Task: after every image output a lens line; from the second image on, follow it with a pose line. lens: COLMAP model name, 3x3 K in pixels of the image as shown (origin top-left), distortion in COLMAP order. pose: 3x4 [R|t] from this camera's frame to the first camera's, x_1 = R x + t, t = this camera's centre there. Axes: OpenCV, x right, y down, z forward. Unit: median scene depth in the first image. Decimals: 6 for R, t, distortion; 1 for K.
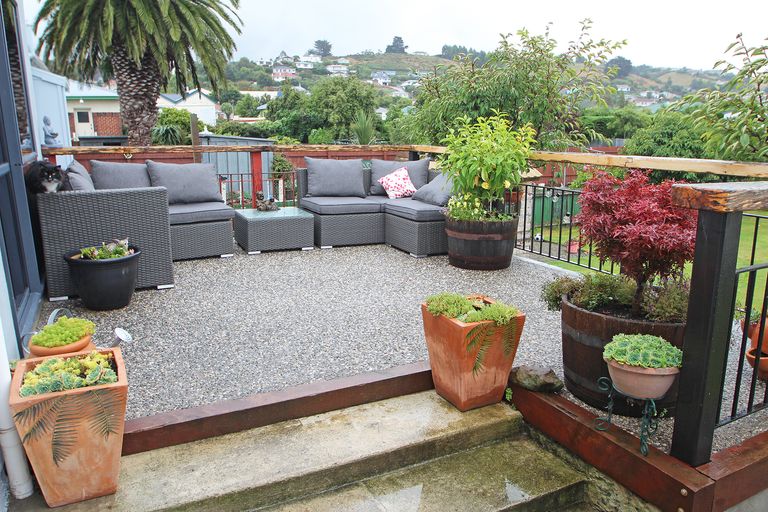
lens RADIAL K [[577.8, 0, 384.0], [0, 577.8, 256.0], [0, 0, 1]] dist [-0.005071, -0.002153]
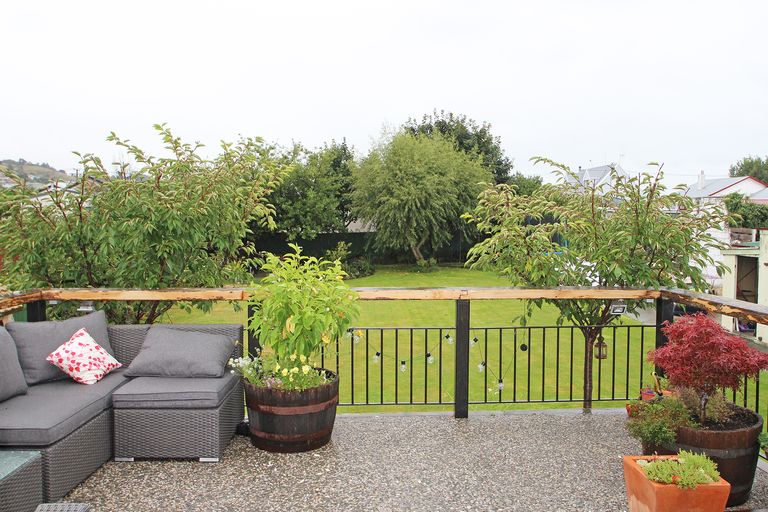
lens RADIAL K [[577.8, 0, 384.0], [0, 577.8, 256.0], [0, 0, 1]] dist [-0.005071, -0.002153]
pose [[0.433308, -0.051192, 0.899791, -0.436637], [0.199305, 0.979109, -0.040274, -0.160493], [-0.878932, 0.196784, 0.434458, 0.479176]]
